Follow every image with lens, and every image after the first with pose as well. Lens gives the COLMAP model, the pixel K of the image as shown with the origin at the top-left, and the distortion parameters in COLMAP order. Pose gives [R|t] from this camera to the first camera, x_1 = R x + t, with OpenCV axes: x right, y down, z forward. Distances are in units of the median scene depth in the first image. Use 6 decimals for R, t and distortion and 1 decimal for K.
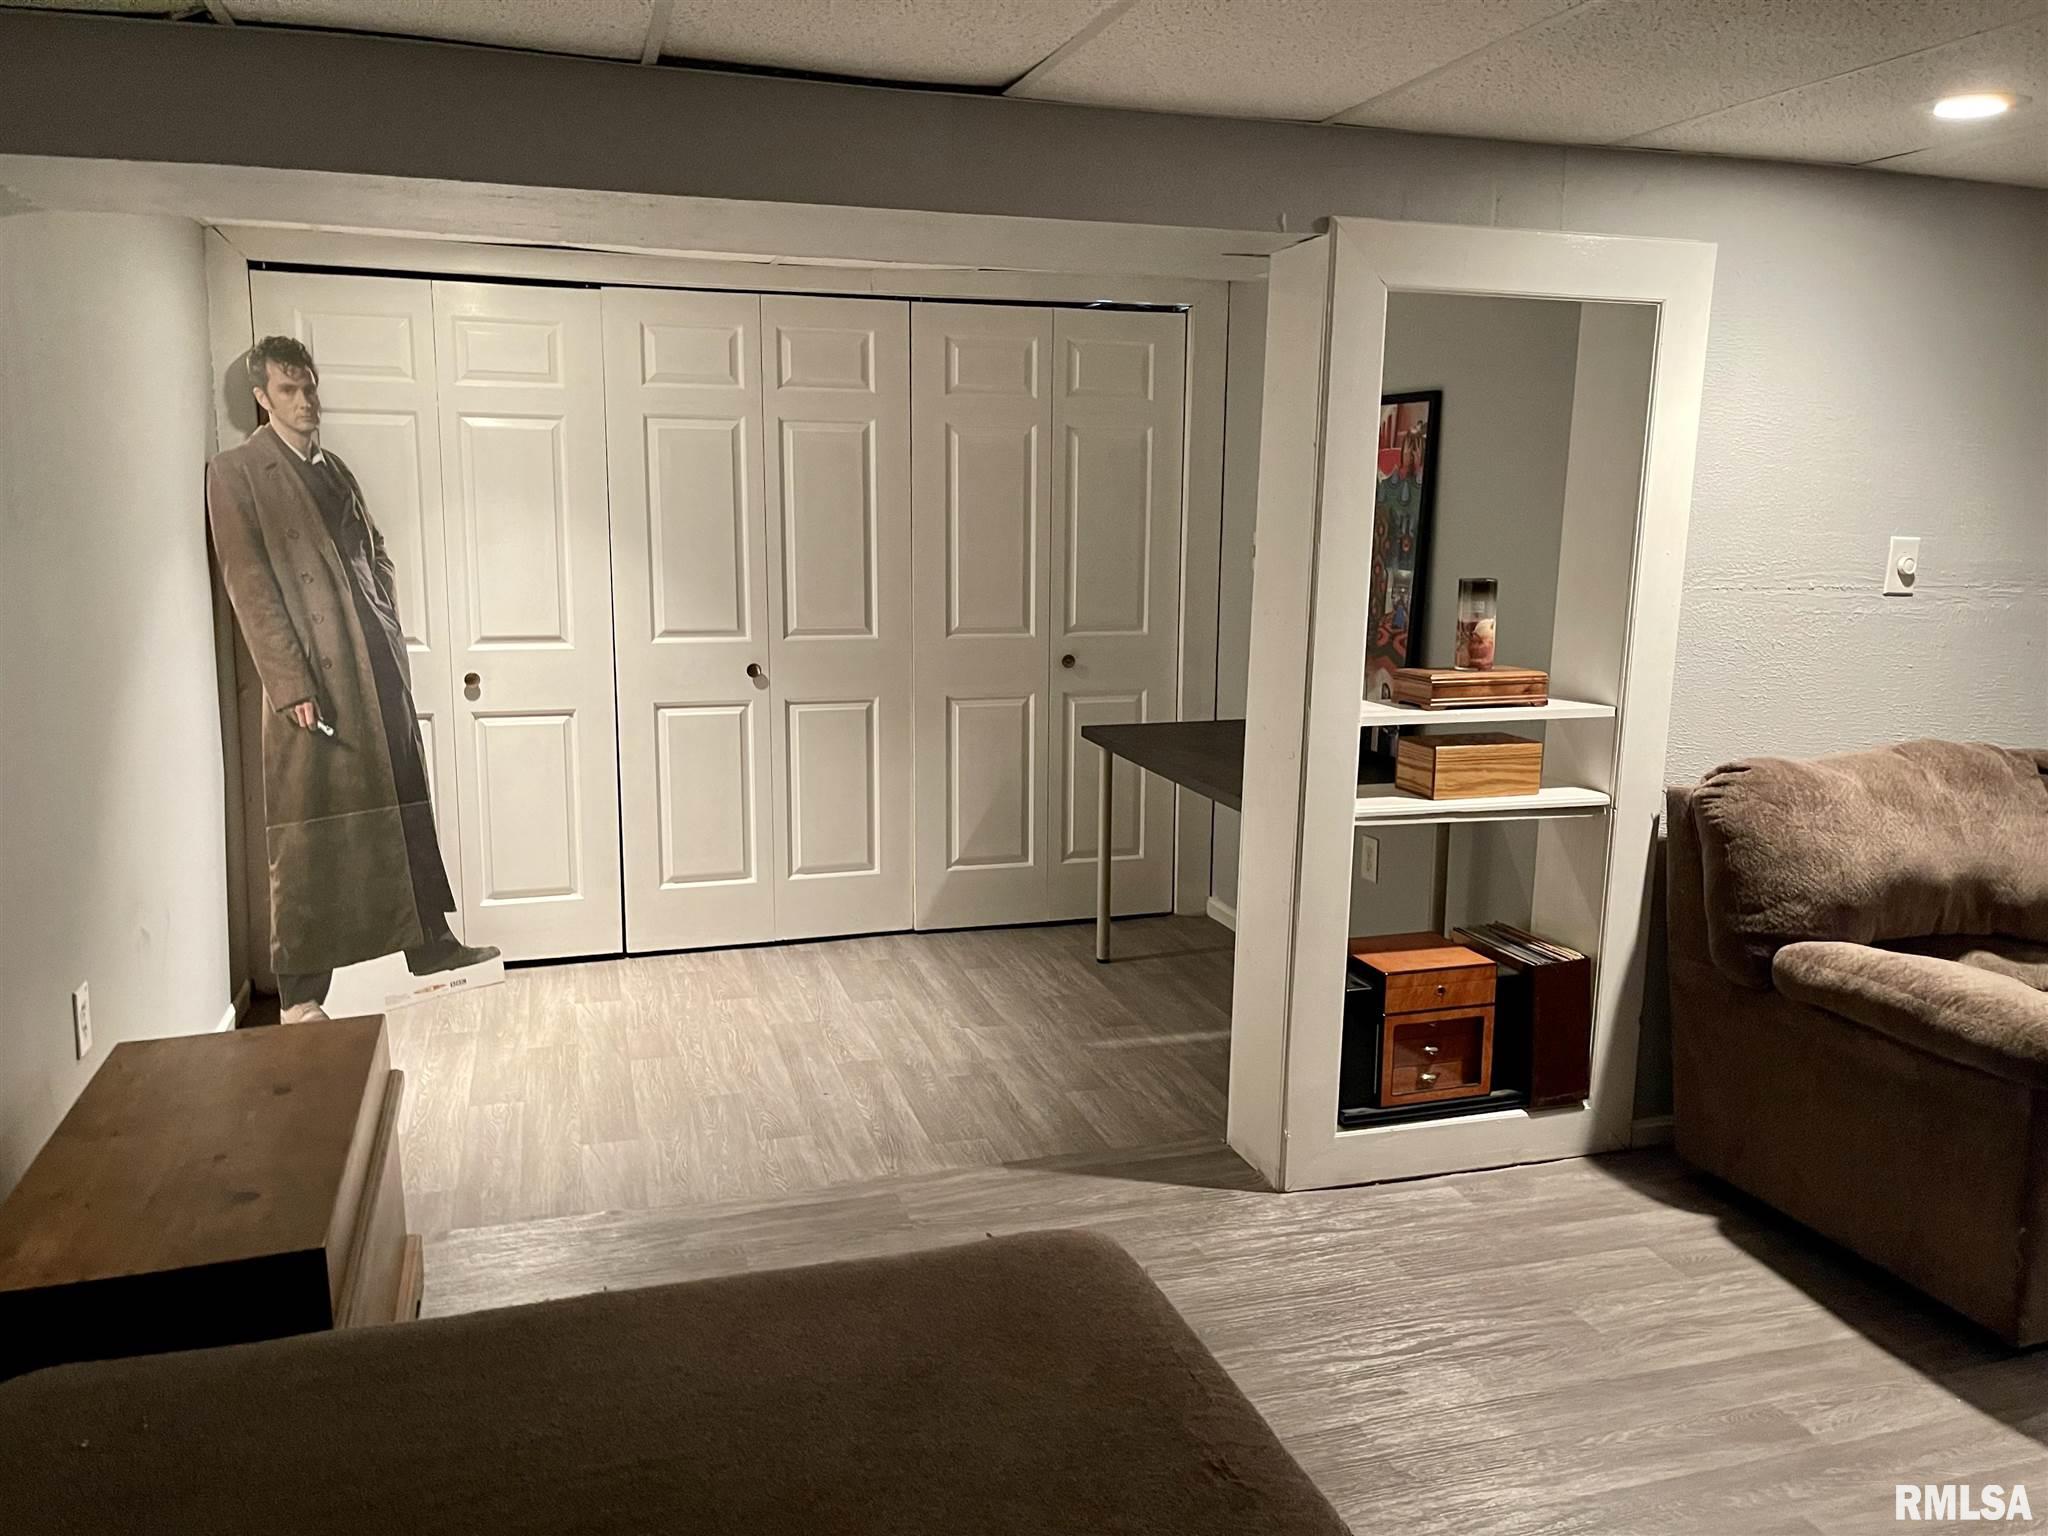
lens RADIAL K [[1546.2, 0, 1022.4], [0, 1546.2, 788.9], [0, 0, 1]] dist [0.059924, -0.085935]
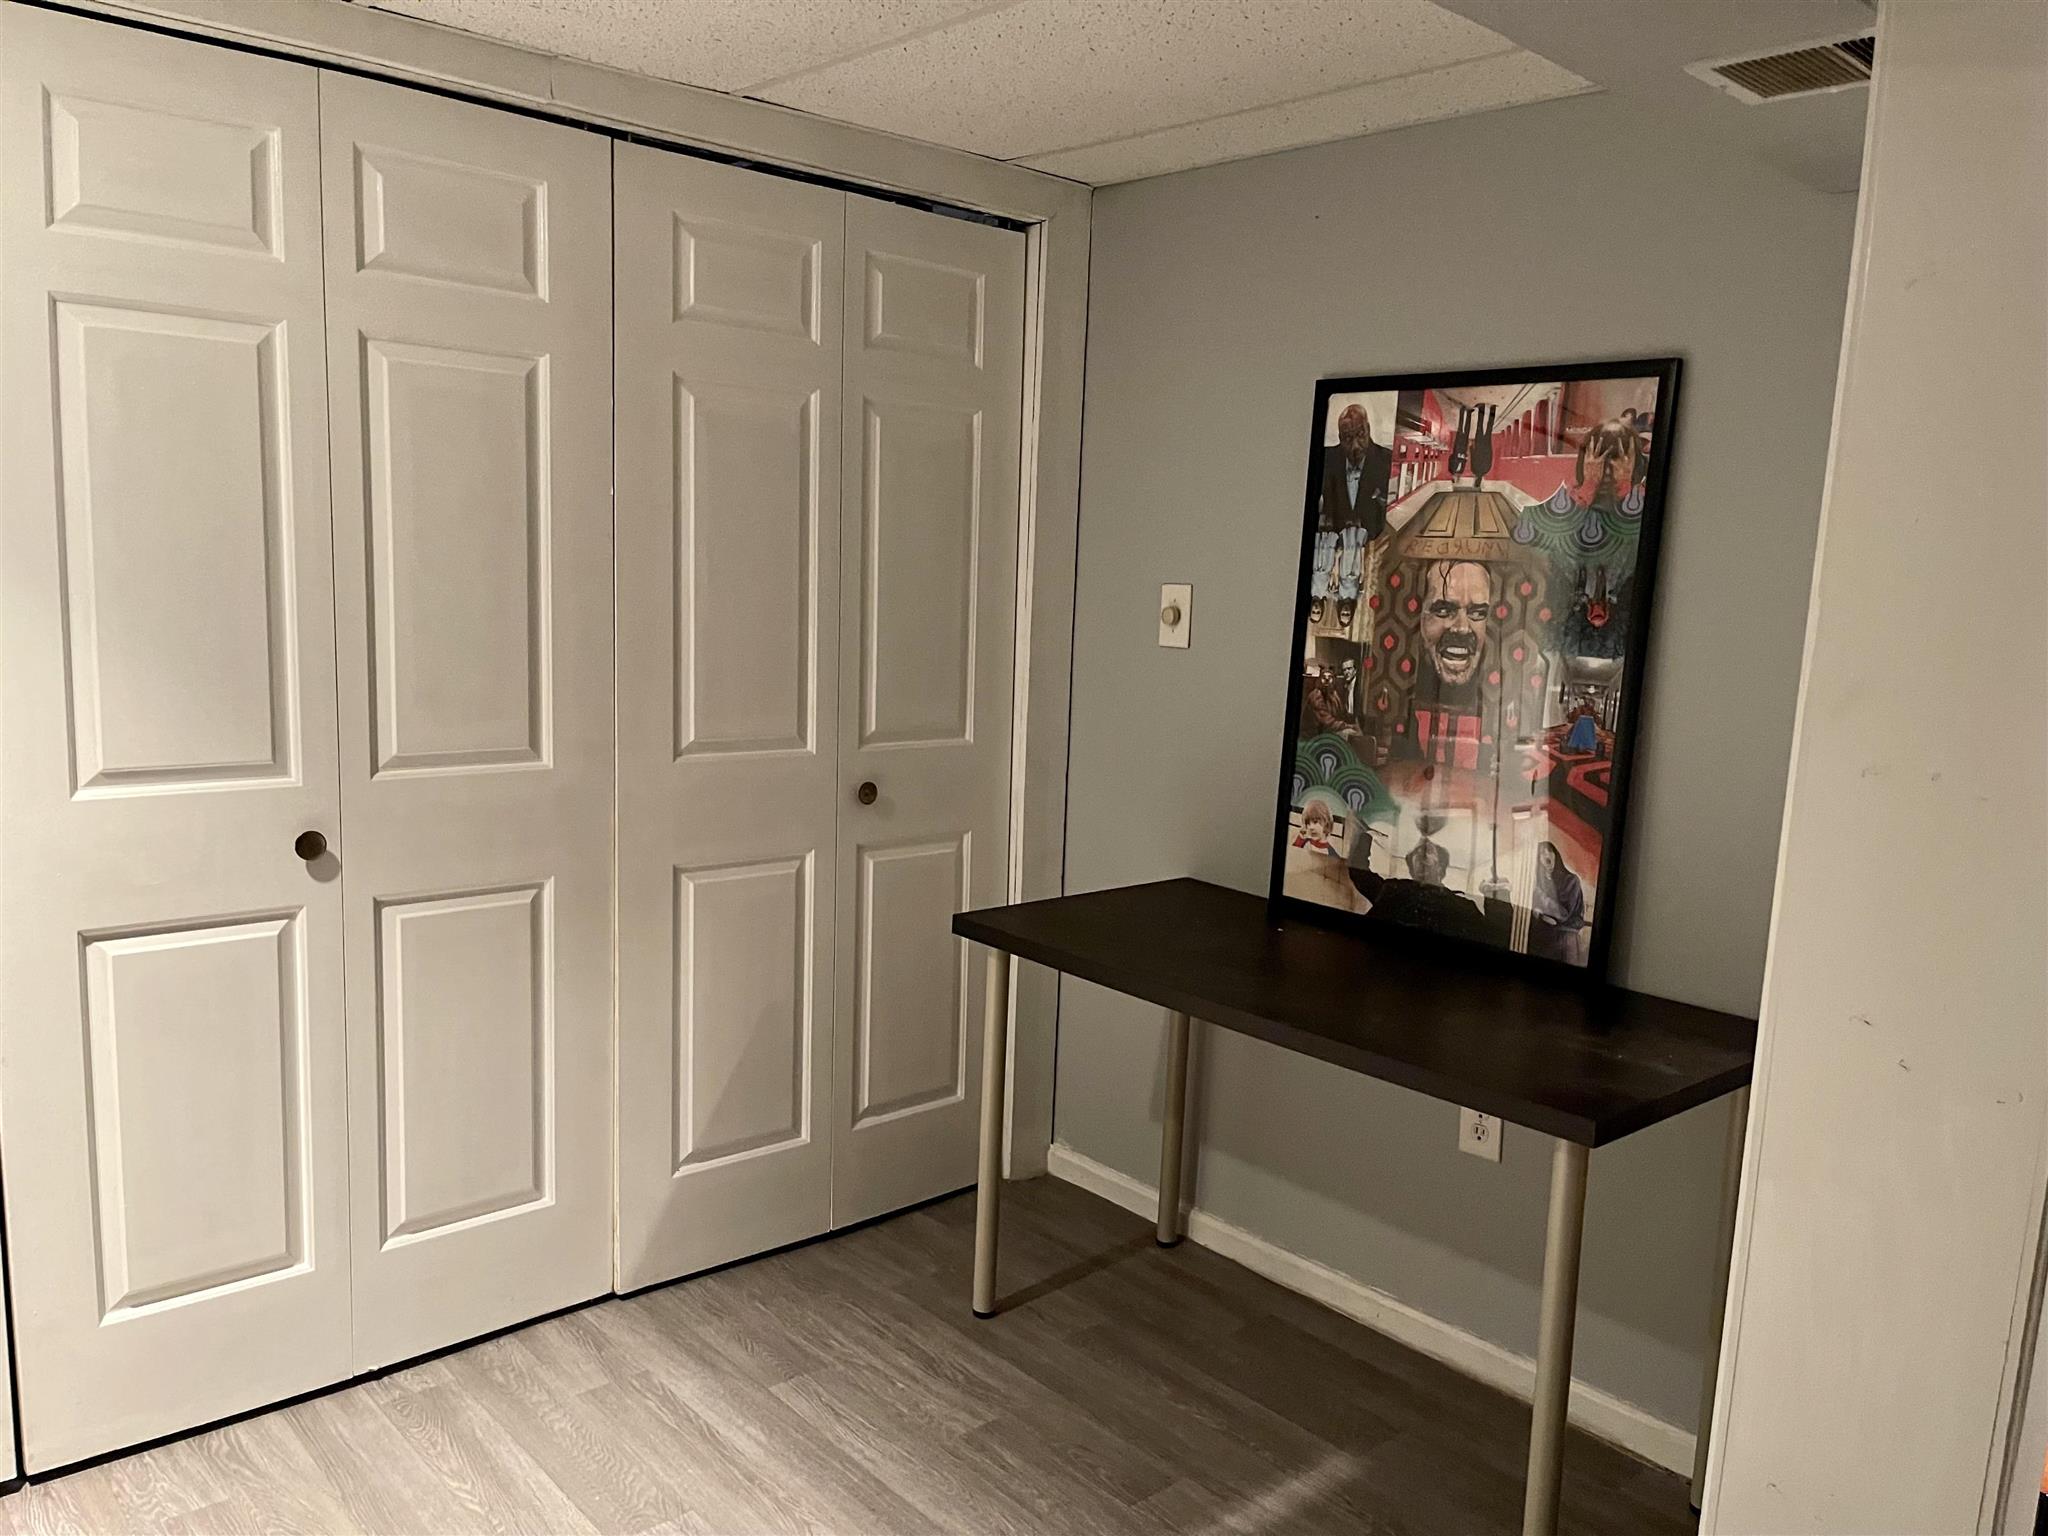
lens RADIAL K [[1546.2, 0, 1022.4], [0, 1546.2, 788.9], [0, 0, 1]] dist [0.059924, -0.085935]
pose [[0.905232, -0.034195, 0.423539, -0.176519], [0.045300, 0.998842, -0.016178, -0.075642], [-0.422496, 0.033831, 0.905733, 0.460458]]
